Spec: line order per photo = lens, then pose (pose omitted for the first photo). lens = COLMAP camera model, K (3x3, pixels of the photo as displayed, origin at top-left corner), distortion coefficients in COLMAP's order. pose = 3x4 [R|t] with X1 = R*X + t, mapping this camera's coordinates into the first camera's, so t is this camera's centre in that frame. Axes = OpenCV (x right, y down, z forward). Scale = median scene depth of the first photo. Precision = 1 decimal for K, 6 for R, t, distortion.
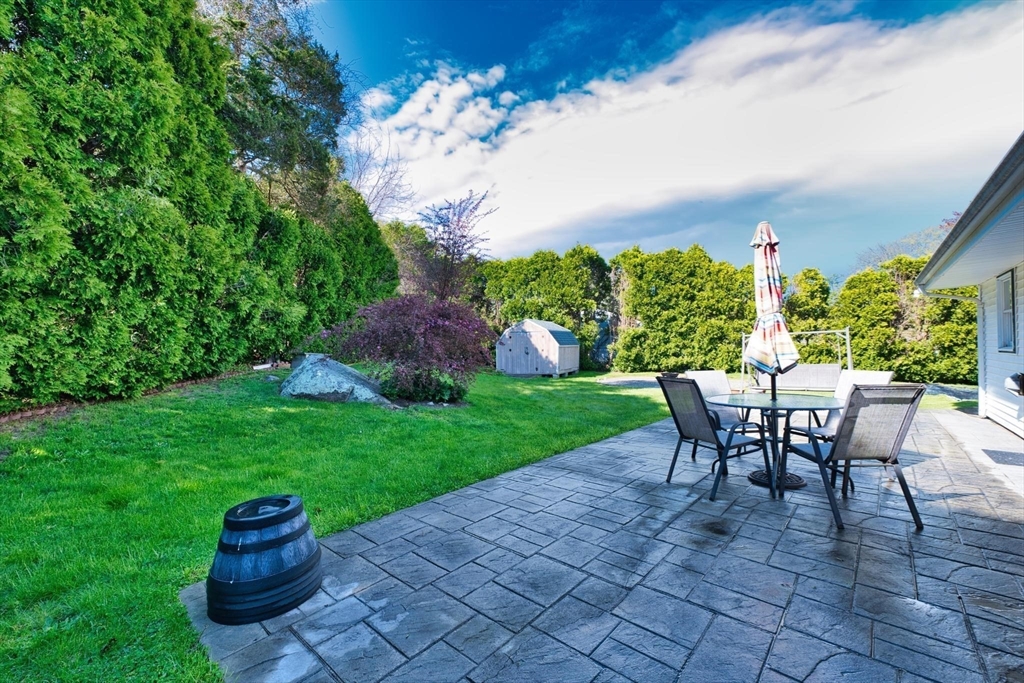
lens RADIAL K [[415.1, 0, 511.9], [0, 415.1, 342.7], [0, 0, 1]] dist [0.001646, 0.000304]
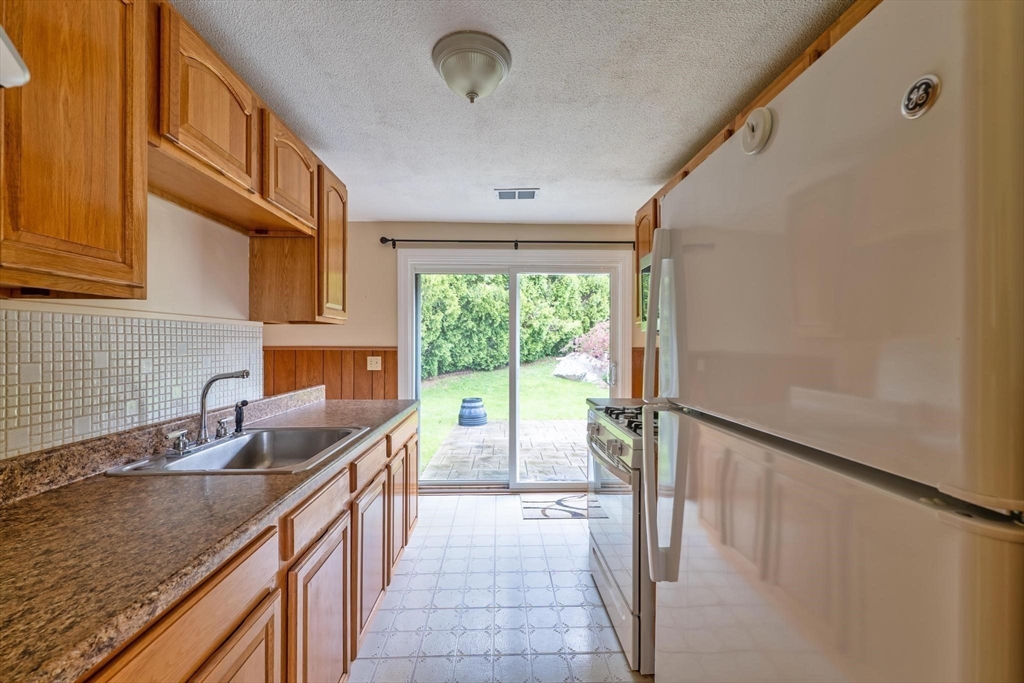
lens RADIAL K [[415.1, 0, 511.9], [0, 415.1, 342.7], [0, 0, 1]] dist [0.001646, 0.000304]
pose [[0.668819, 0.009460, -0.743365, 0.968035], [-0.000138, 0.999921, 0.012601, -0.049686], [0.743426, -0.008325, 0.668767, -0.468300]]
